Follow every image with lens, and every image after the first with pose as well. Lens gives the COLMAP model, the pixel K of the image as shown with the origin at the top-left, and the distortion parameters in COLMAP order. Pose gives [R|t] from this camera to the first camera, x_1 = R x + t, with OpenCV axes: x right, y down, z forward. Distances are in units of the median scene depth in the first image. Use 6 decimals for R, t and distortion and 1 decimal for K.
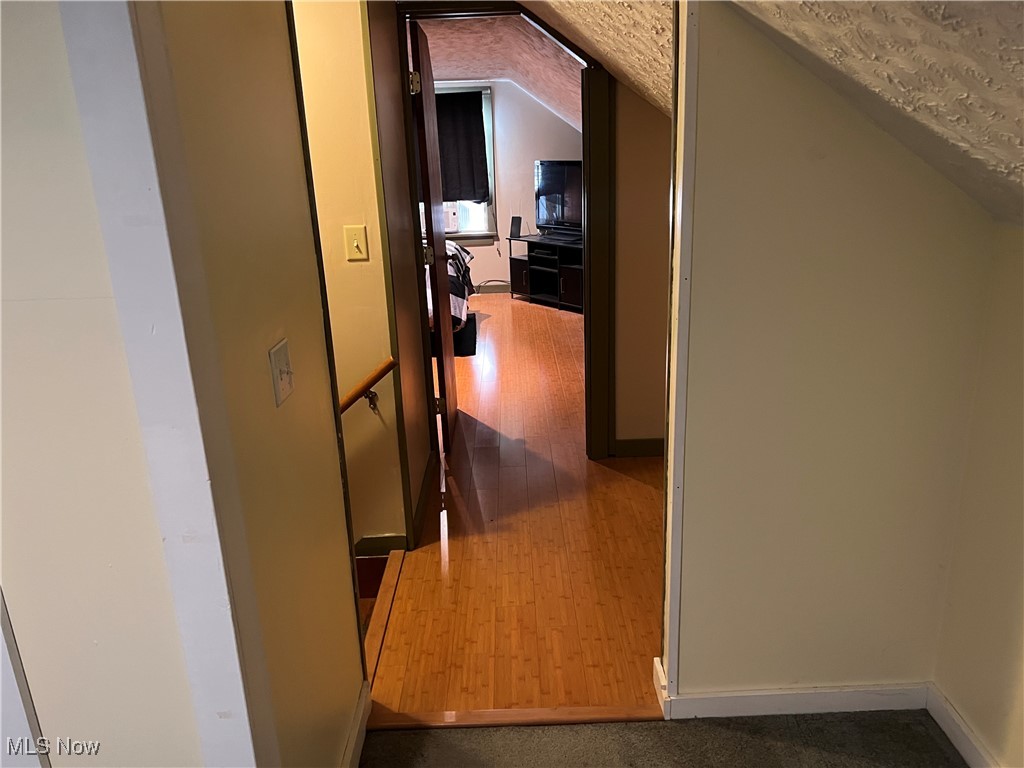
lens RADIAL K [[765.8, 0, 514.3], [0, 765.8, 386.9], [0, 0, 1]] dist [0.041646, -0.058949]
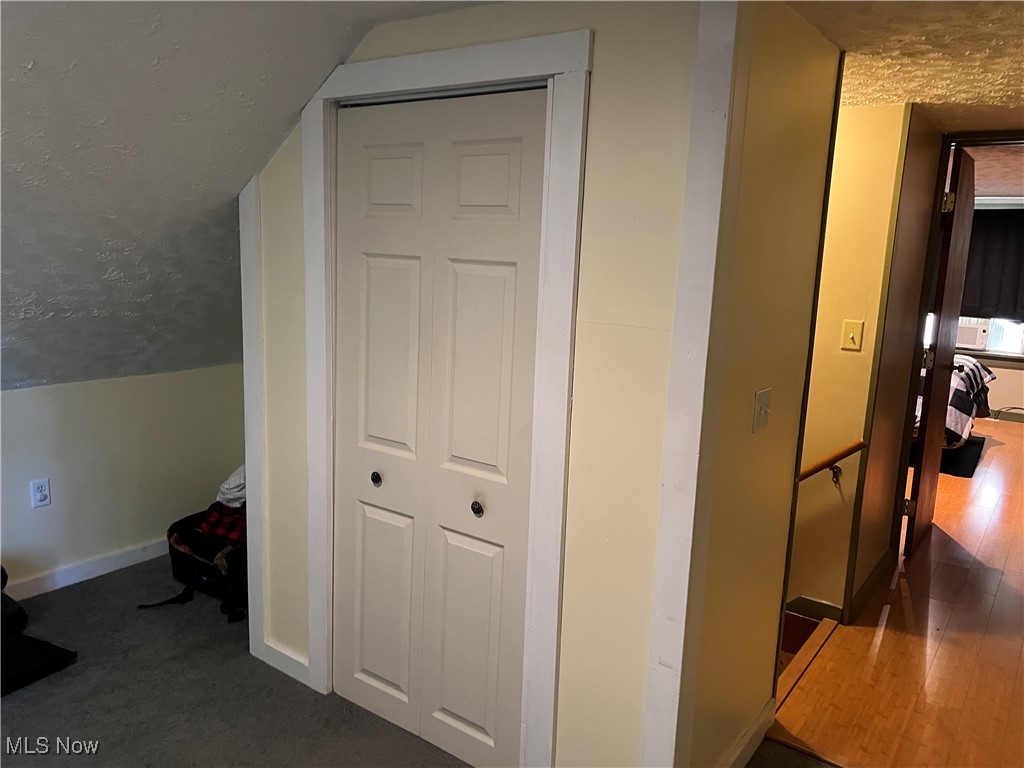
lens RADIAL K [[765.8, 0, 509.9], [0, 765.8, 383.6], [0, 0, 1]] dist [0.041646, -0.058949]
pose [[0.793961, 0.170701, -0.583513, 0.063628], [-0.242451, 0.969053, -0.046406, 0.052803], [0.557533, 0.178318, 0.810777, -0.177151]]
